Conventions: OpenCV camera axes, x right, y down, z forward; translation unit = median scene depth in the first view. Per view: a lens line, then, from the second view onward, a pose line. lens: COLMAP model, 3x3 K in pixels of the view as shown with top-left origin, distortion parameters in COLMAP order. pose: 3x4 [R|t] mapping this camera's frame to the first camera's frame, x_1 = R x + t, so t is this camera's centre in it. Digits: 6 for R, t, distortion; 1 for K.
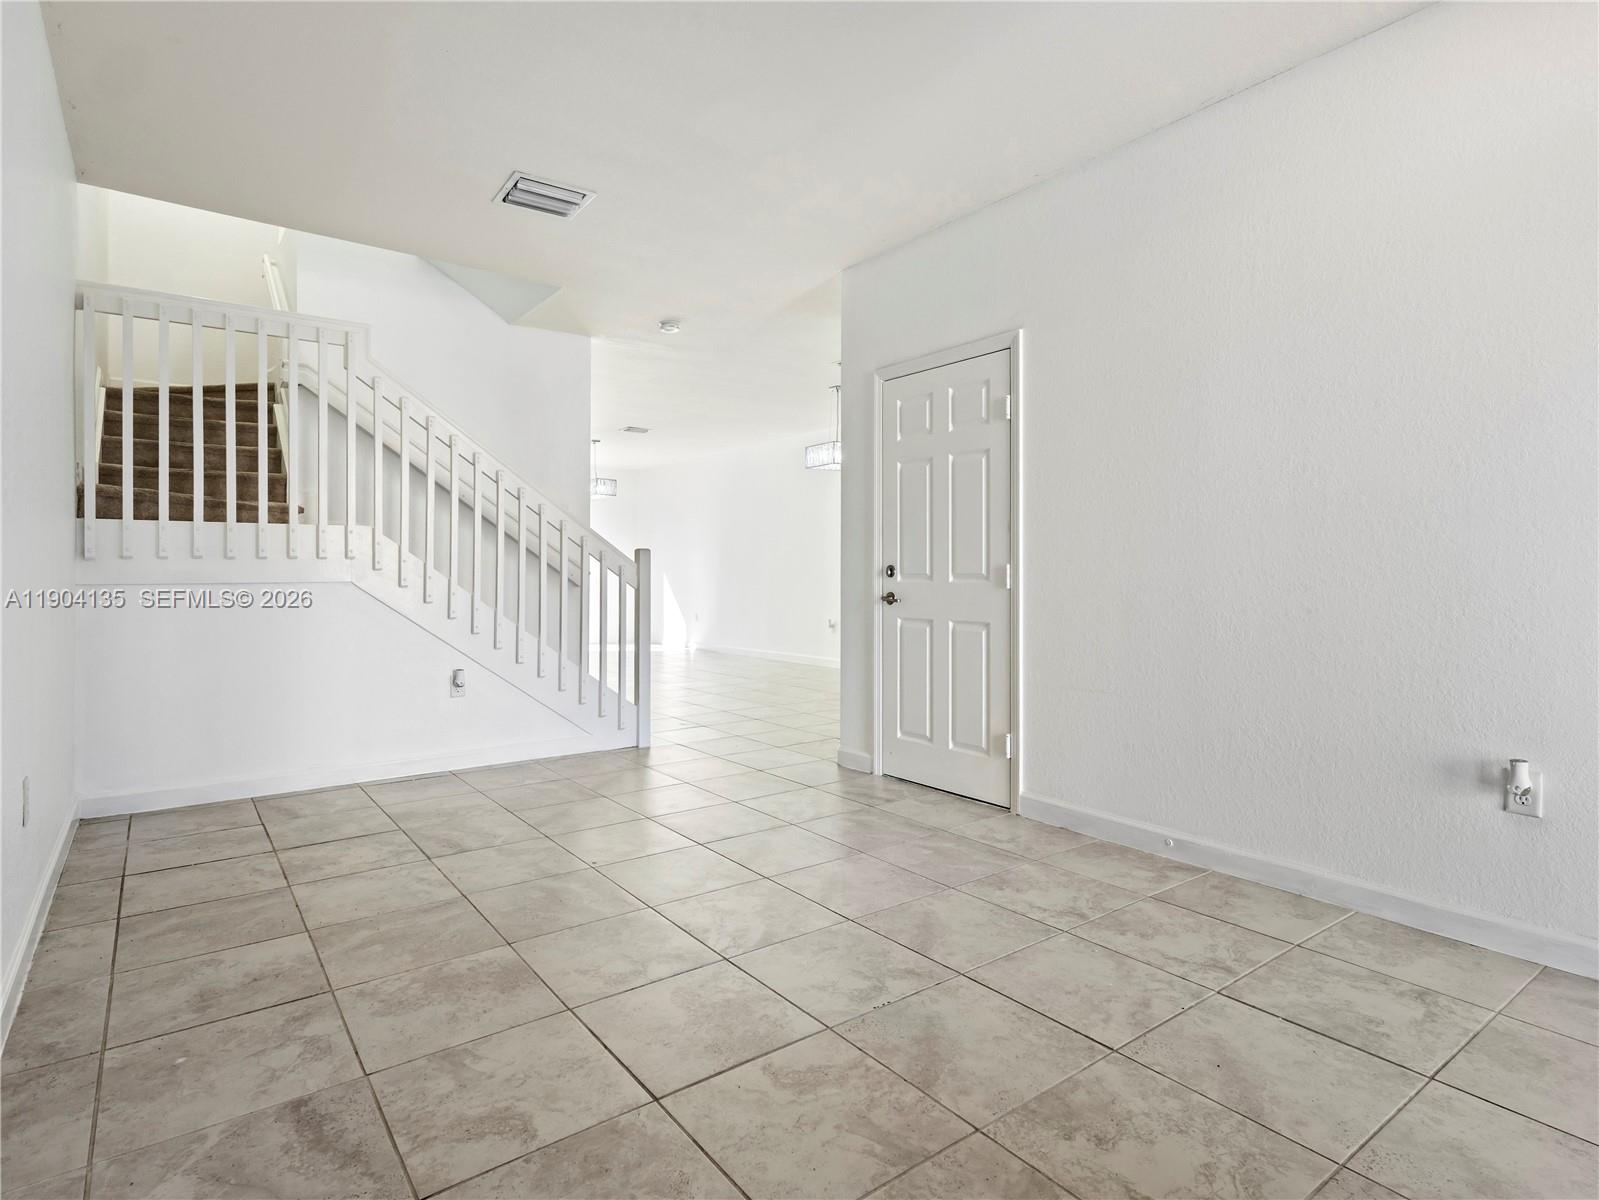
lens RADIAL K [[823.0, 0, 799.5], [0, 823.0, 600.0], [0, 0, 1]] dist [0.004288, 0.004990]
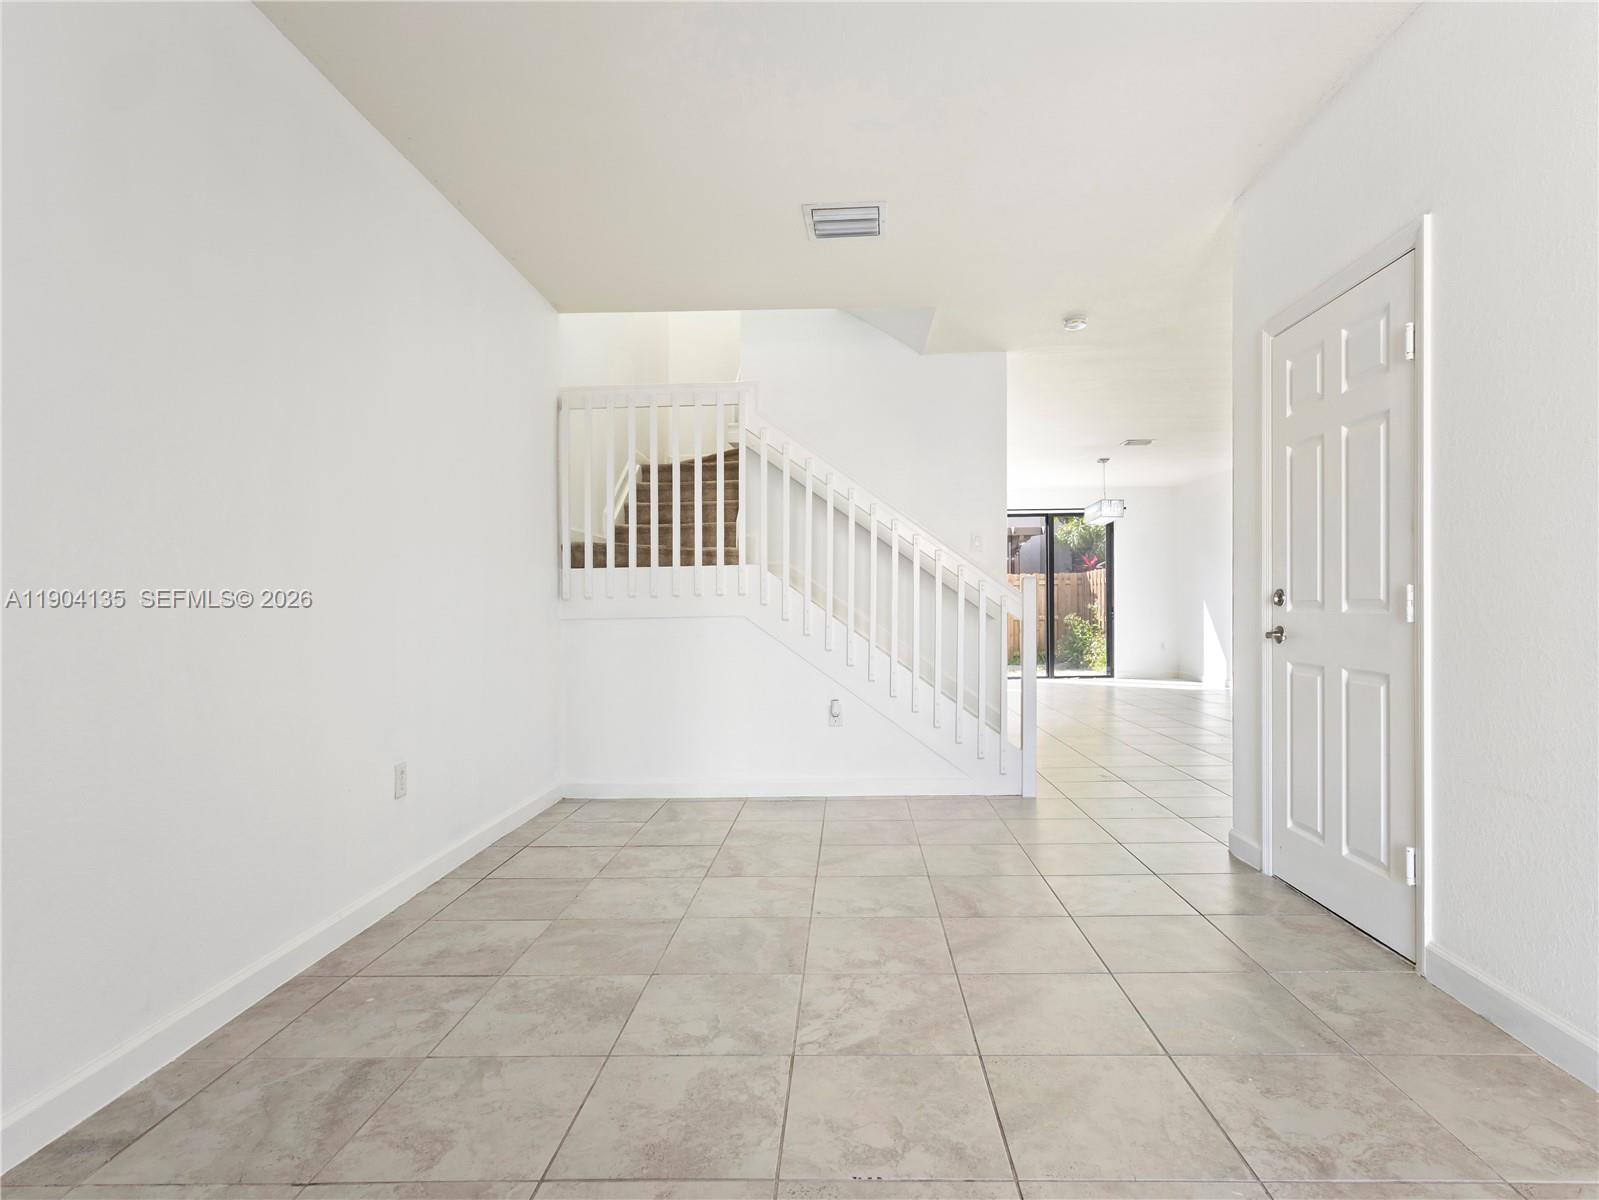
lens RADIAL K [[850.8, 0, 857.0], [0, 850.8, 626.5], [0, 0, 1]] dist [0.000836, 0.009395]
pose [[0.796755, 0.003250, -0.604294, 0.314432], [-0.005506, 0.999983, -0.001881, -0.006803], [0.604278, 0.004826, 0.796759, 0.206700]]
